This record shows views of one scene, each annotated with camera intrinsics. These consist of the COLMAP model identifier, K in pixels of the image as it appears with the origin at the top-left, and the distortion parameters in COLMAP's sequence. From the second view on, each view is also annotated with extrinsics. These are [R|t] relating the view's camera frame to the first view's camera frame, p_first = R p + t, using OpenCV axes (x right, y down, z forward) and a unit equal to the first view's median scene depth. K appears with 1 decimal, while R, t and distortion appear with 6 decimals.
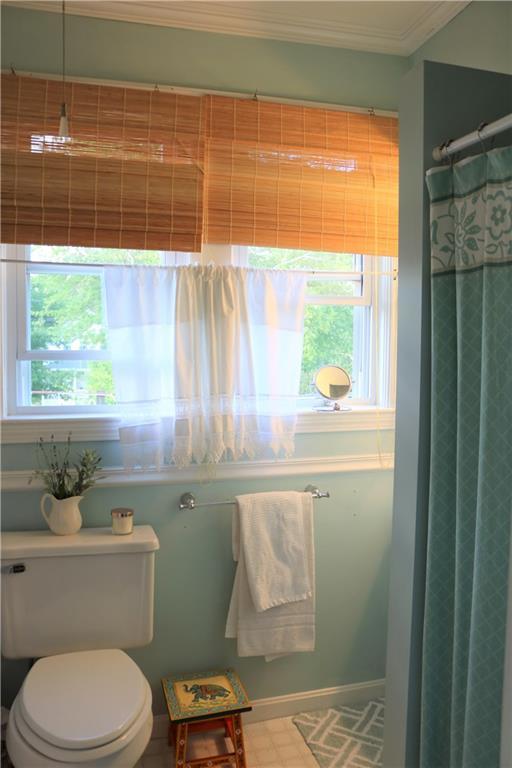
lens RADIAL K [[619.5, 0, 256.0], [0, 619.5, 384.0], [0, 0, 1]] dist [-0.120795, 0.012652]
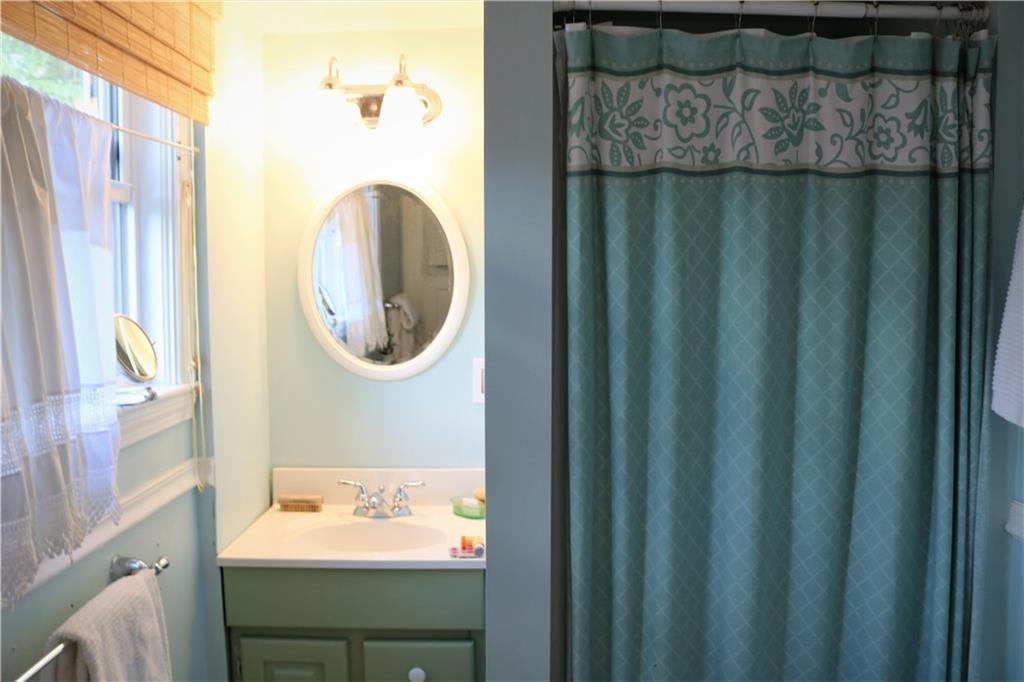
lens RADIAL K [[826.0, 0, 512.0], [0, 826.0, 341.0], [0, 0, 1]] dist [-0.120795, 0.012652]
pose [[0.304773, -0.072375, 0.949671, -0.705081], [0.062105, 0.996497, 0.056013, -0.045067], [-0.950398, 0.041909, 0.308200, 0.849395]]
